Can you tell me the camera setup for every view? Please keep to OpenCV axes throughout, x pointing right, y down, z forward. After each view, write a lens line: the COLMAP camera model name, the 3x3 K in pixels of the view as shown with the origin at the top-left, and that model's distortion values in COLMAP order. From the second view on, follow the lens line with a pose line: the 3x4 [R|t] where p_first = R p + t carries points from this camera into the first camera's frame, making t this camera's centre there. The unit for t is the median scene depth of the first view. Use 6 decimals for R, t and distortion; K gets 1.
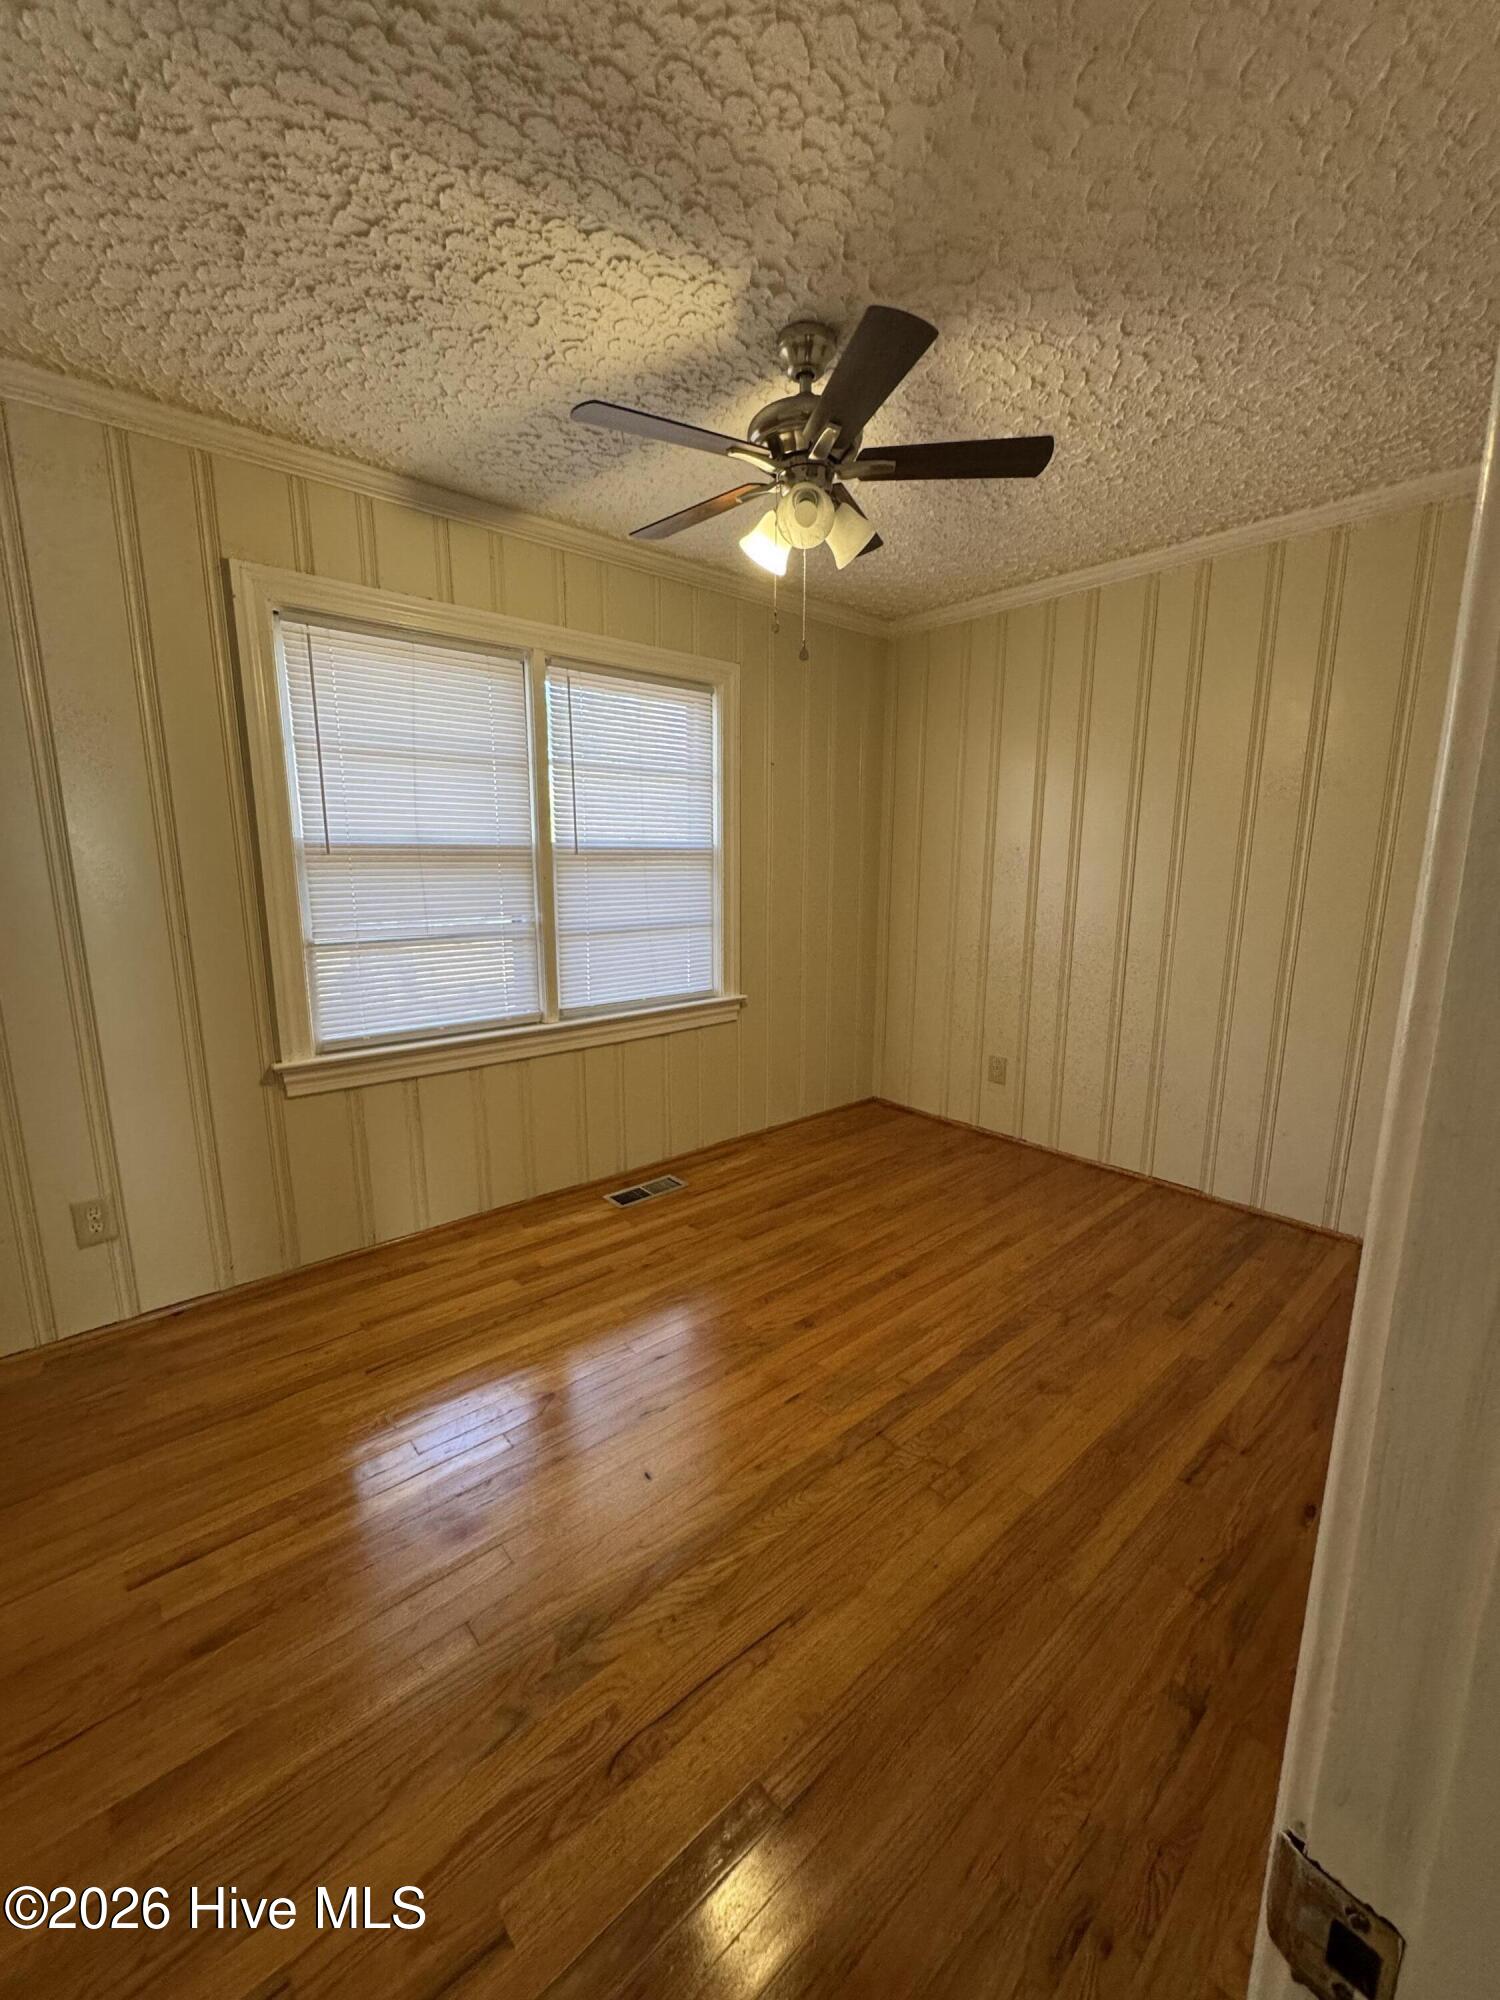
lens RADIAL K [[794.0, 0, 763.2], [0, 794.0, 1003.5], [0, 0, 1]] dist [-0.003162, 0.000947]
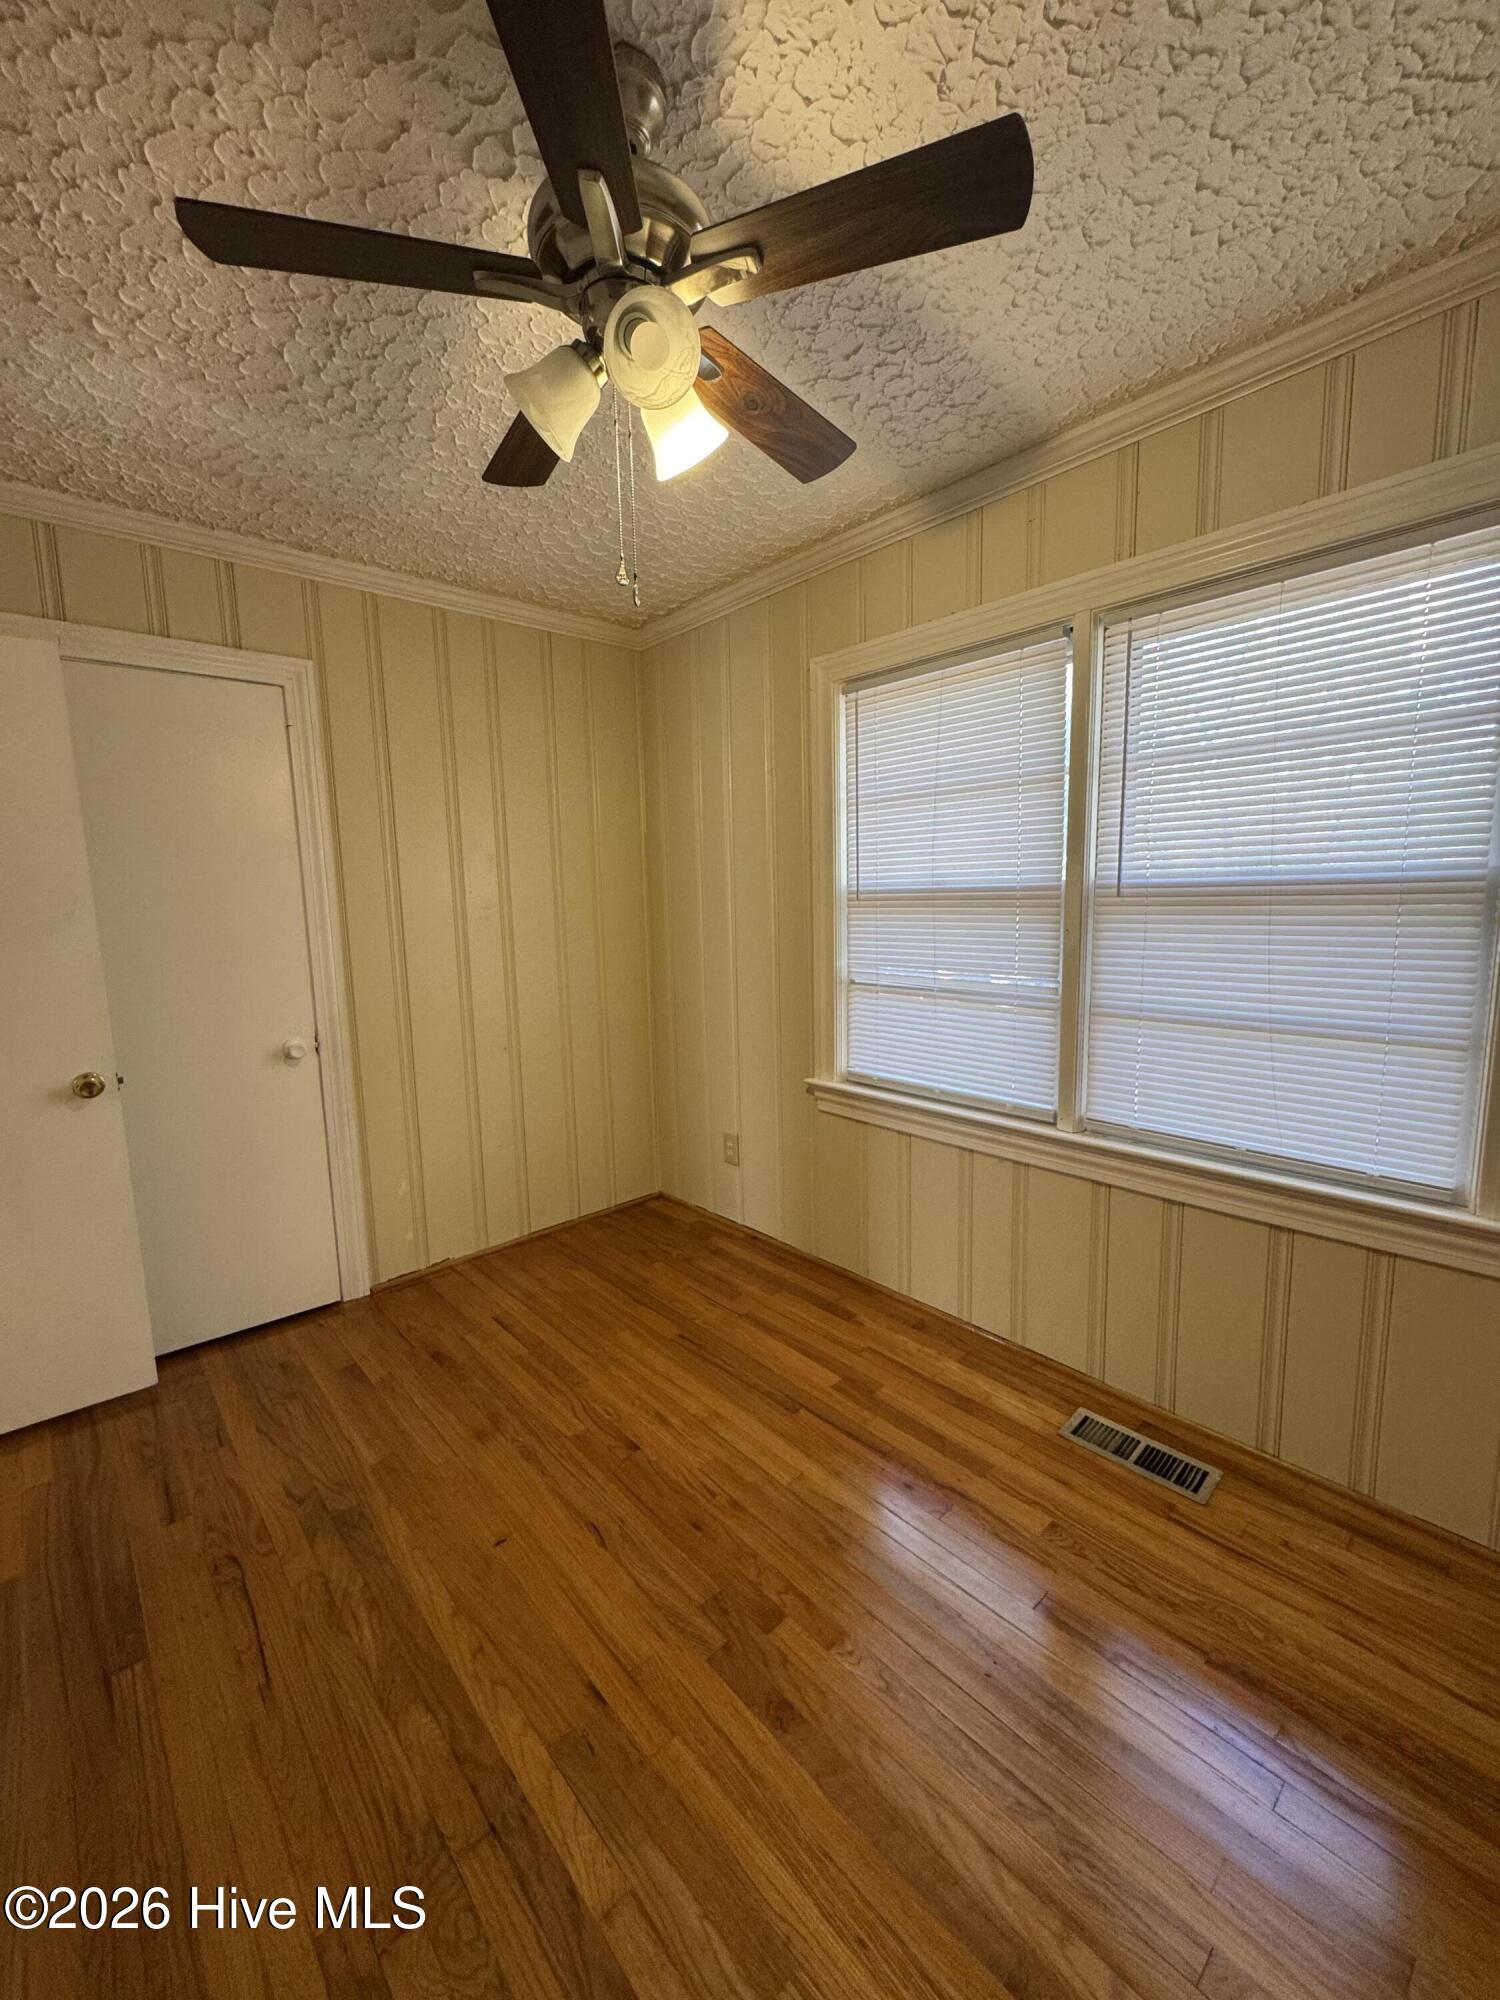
lens RADIAL K [[794.0, 0, 741.3], [0, 794.0, 1007.3], [0, 0, 1]] dist [-0.003162, 0.000947]
pose [[0.005821, 0.130537, -0.991426, 0.463508], [-0.167601, 0.977546, 0.127726, -0.137479], [0.985838, 0.165420, 0.027569, 0.731000]]
